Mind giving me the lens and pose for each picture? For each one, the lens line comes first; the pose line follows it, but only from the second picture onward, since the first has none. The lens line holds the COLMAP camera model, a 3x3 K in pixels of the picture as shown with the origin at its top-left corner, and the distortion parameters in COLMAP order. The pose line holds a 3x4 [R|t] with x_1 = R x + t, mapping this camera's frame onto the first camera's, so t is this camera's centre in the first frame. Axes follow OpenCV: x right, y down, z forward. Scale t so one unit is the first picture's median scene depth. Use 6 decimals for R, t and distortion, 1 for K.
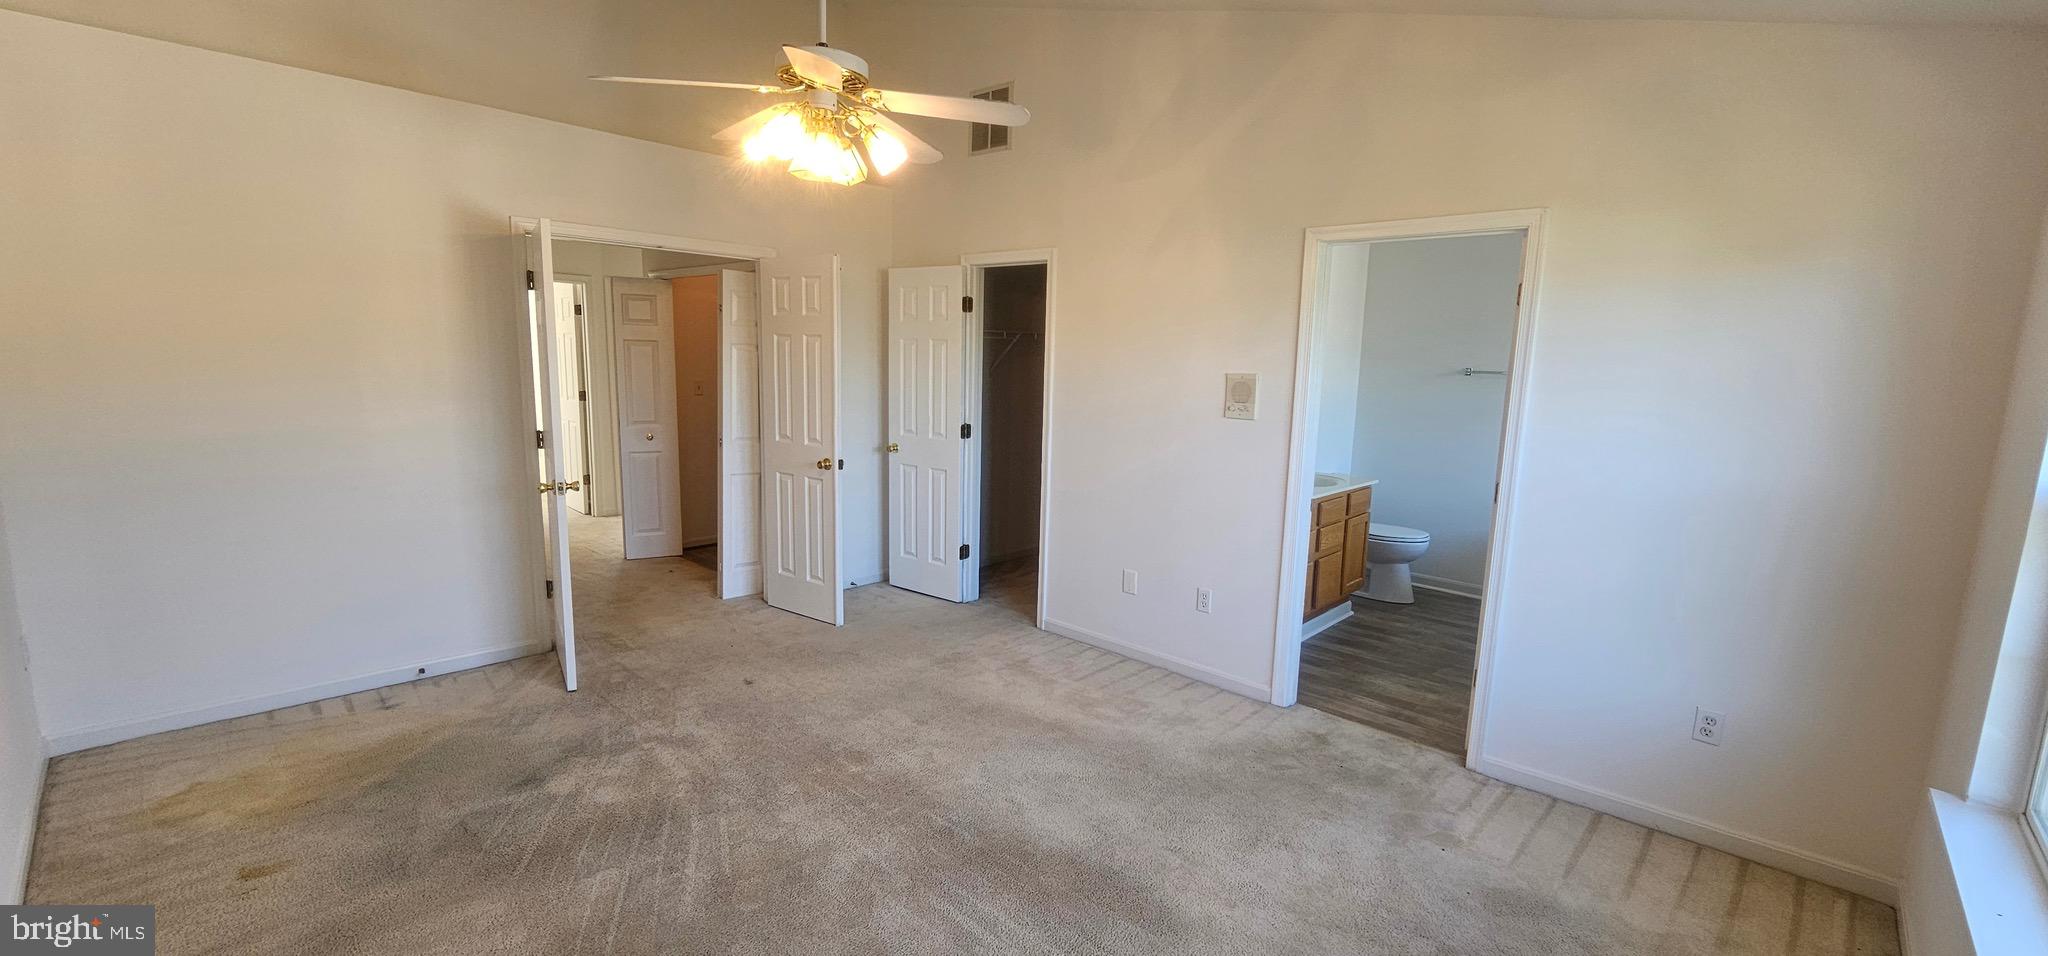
lens RADIAL K [[846.9, 0, 1029.4], [0, 846.9, 486.4], [0, 0, 1]] dist [-0.000470, -0.000410]
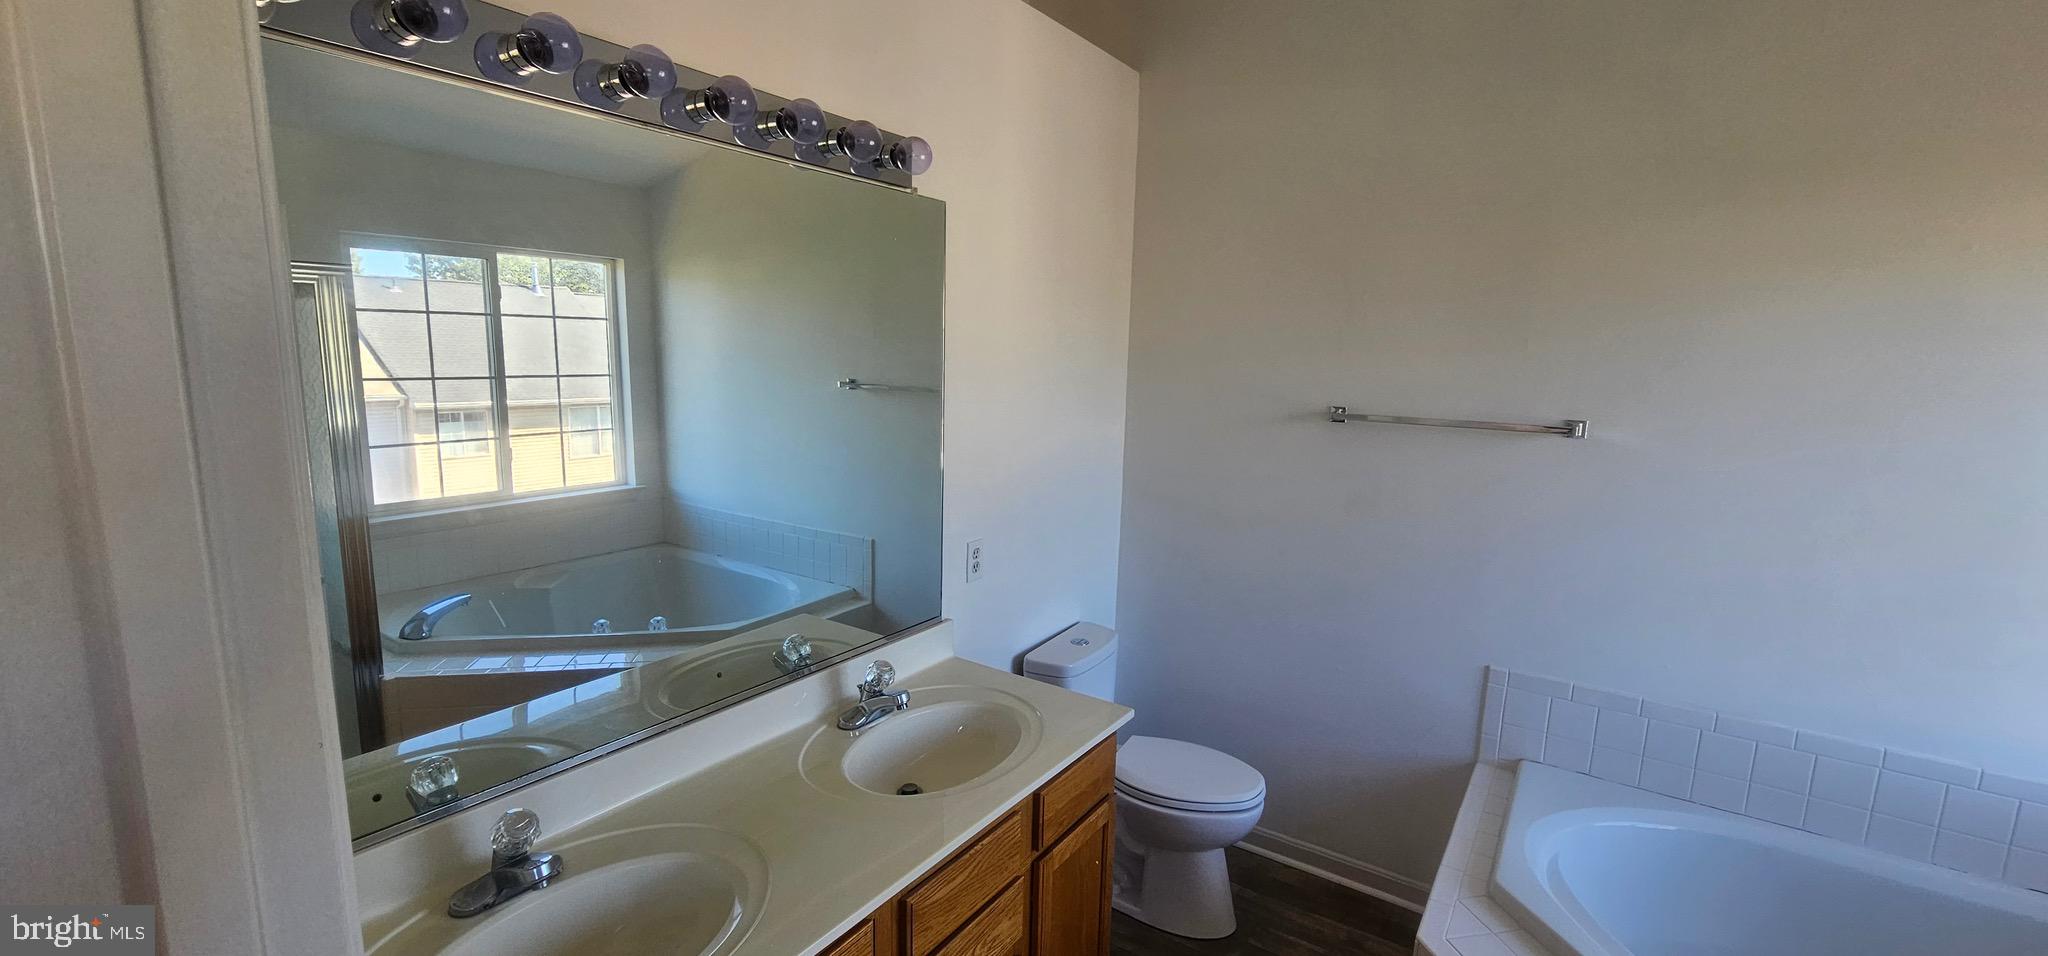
lens RADIAL K [[845.8, 0, 1030.2], [0, 845.8, 481.6], [0, 0, 1]] dist [0.000732, 0.000088]
pose [[0.988891, -0.024620, 0.146587, 0.288763], [0.023641, 0.999685, 0.008419, -0.108631], [-0.146748, -0.004860, 0.989162, 0.578416]]
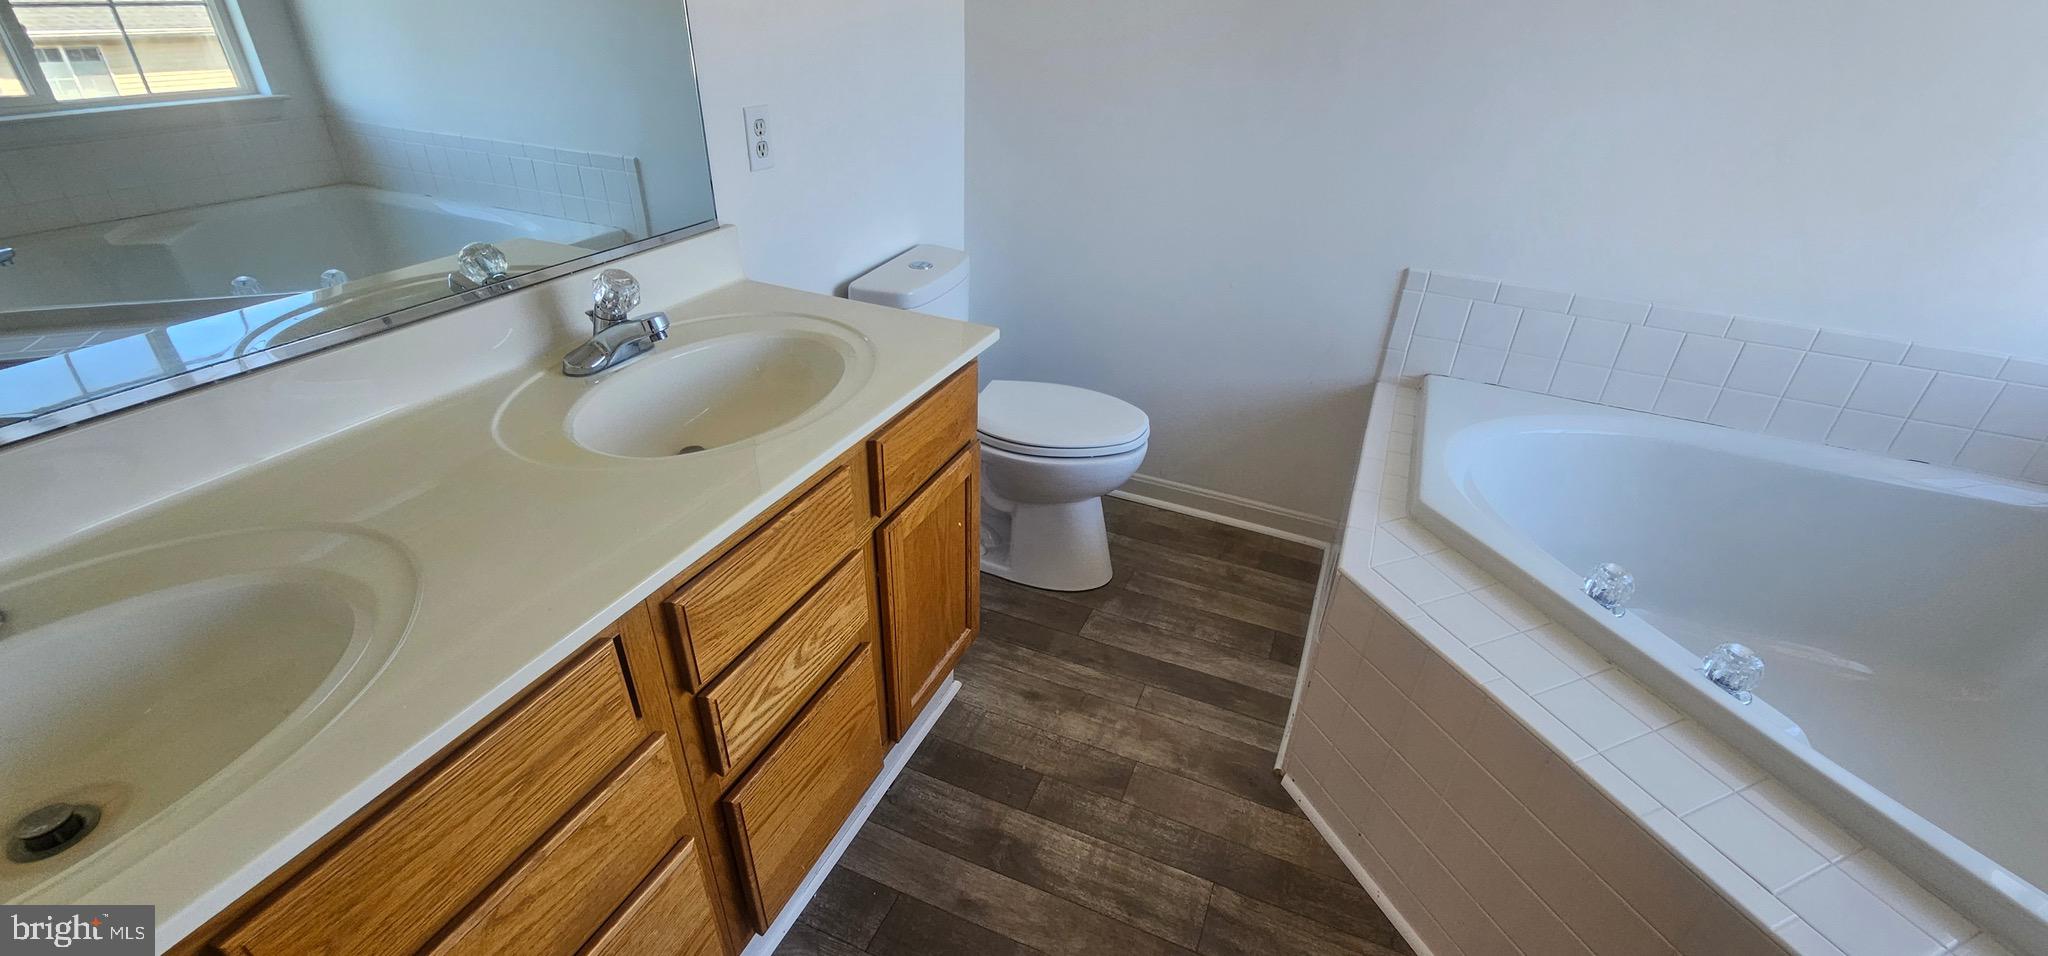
lens RADIAL K [[846.9, 0, 1029.4], [0, 846.9, 486.4], [0, 0, 1]] dist [-0.000470, -0.000410]
pose [[0.943837, -0.158912, 0.289686, 0.306852], [0.038380, 0.923540, 0.381576, -0.063195], [-0.328174, -0.349028, 0.877771, 0.674091]]
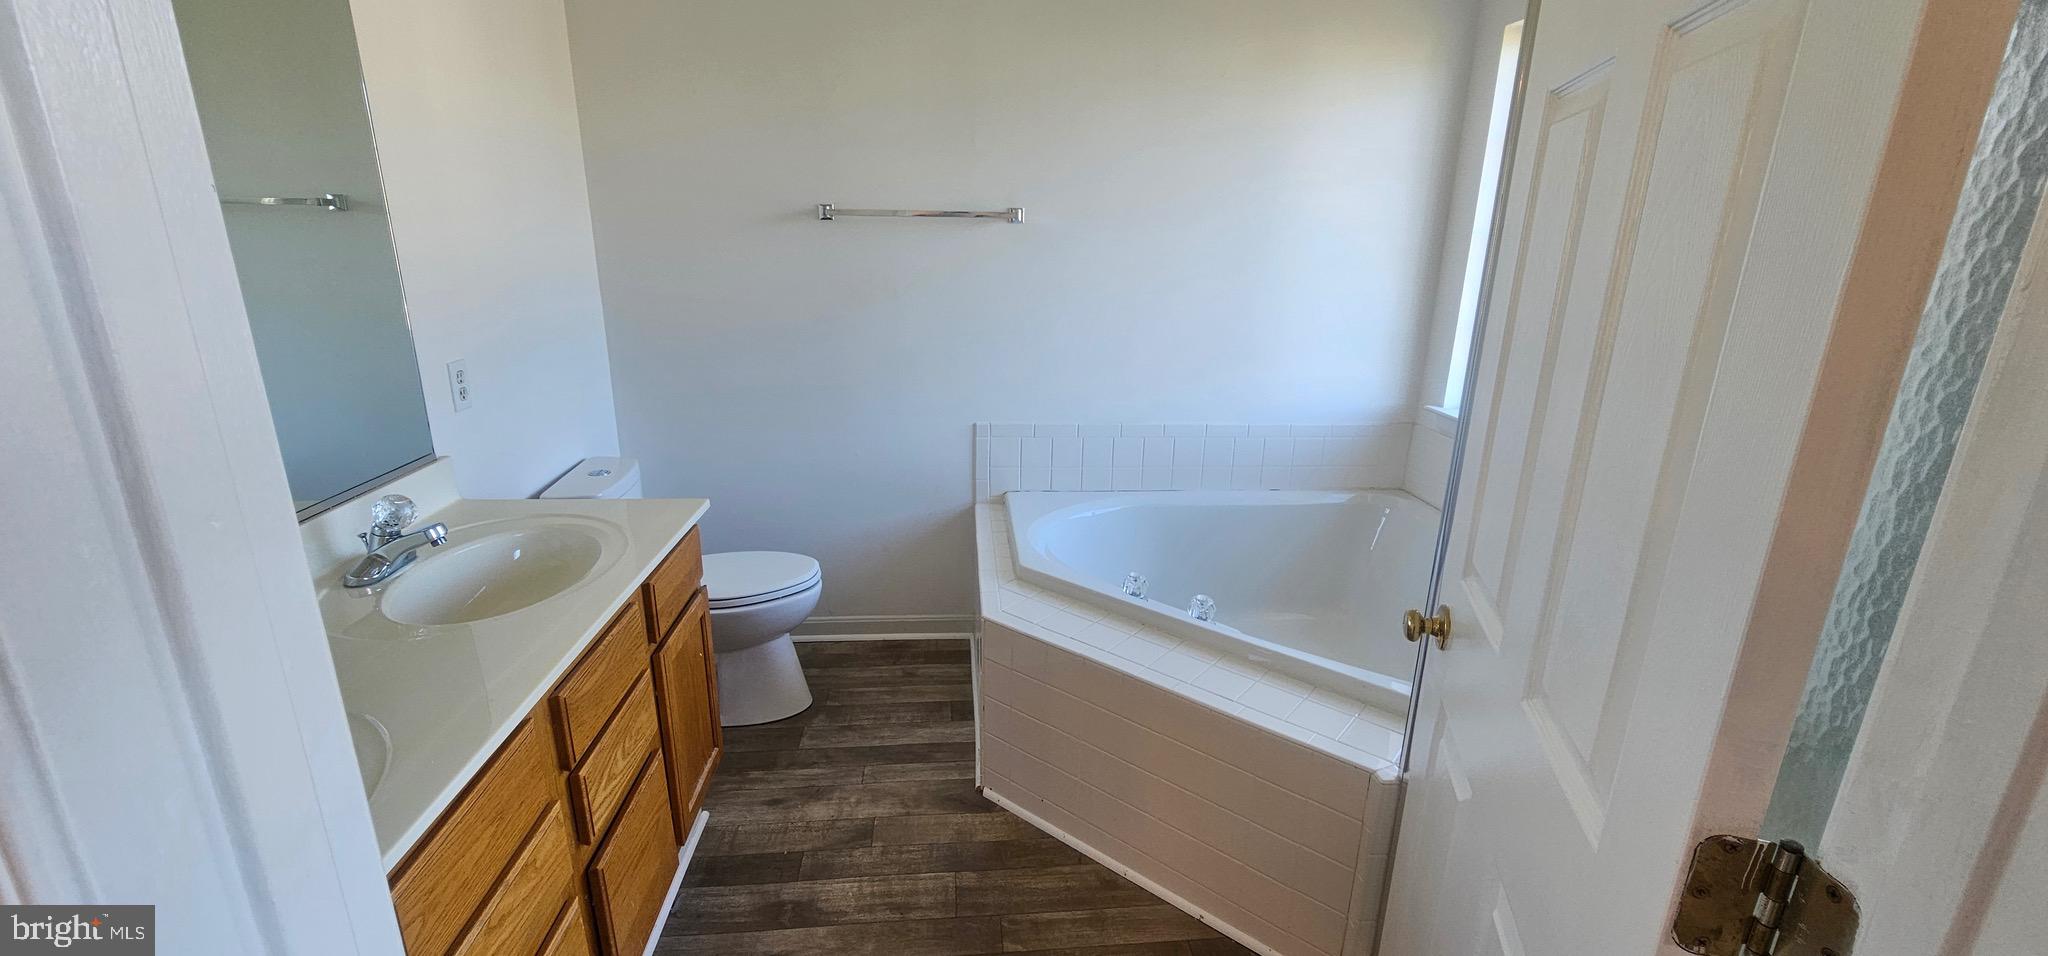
lens RADIAL K [[846.9, 0, 1029.4], [0, 846.9, 486.4], [0, 0, 1]] dist [-0.000470, -0.000410]
pose [[0.674809, -0.230275, 0.701146, 0.225942], [0.117301, 0.971462, 0.206160, -0.070256], [-0.728610, -0.056873, 0.682563, 0.587320]]
